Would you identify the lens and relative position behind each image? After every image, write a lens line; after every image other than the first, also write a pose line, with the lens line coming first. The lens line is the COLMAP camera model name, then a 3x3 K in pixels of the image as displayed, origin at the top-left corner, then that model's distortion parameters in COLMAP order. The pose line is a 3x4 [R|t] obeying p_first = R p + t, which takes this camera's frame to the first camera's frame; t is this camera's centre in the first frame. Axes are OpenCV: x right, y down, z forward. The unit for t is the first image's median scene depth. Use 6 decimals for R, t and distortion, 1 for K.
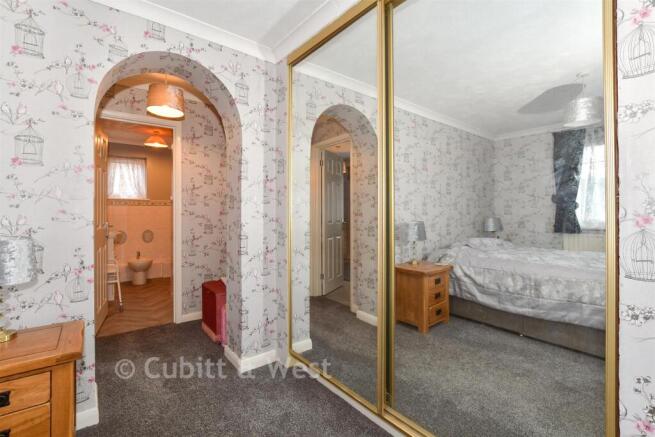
lens RADIAL K [[291.0, 0, 327.7], [0, 291.0, 216.0], [0, 0, 1]] dist [-0.001450, -0.000072]
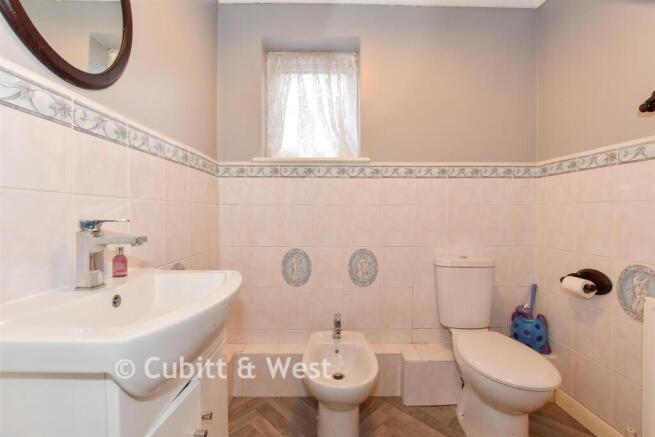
lens RADIAL K [[291.0, 0, 327.2], [0, 291.0, 217.4], [0, 0, 1]] dist [-0.001450, -0.000072]
pose [[0.808596, 0.005160, -0.588342, -0.459087], [0.002232, 0.999927, 0.011838, 0.005361], [0.588360, -0.010885, 0.808526, 0.709434]]
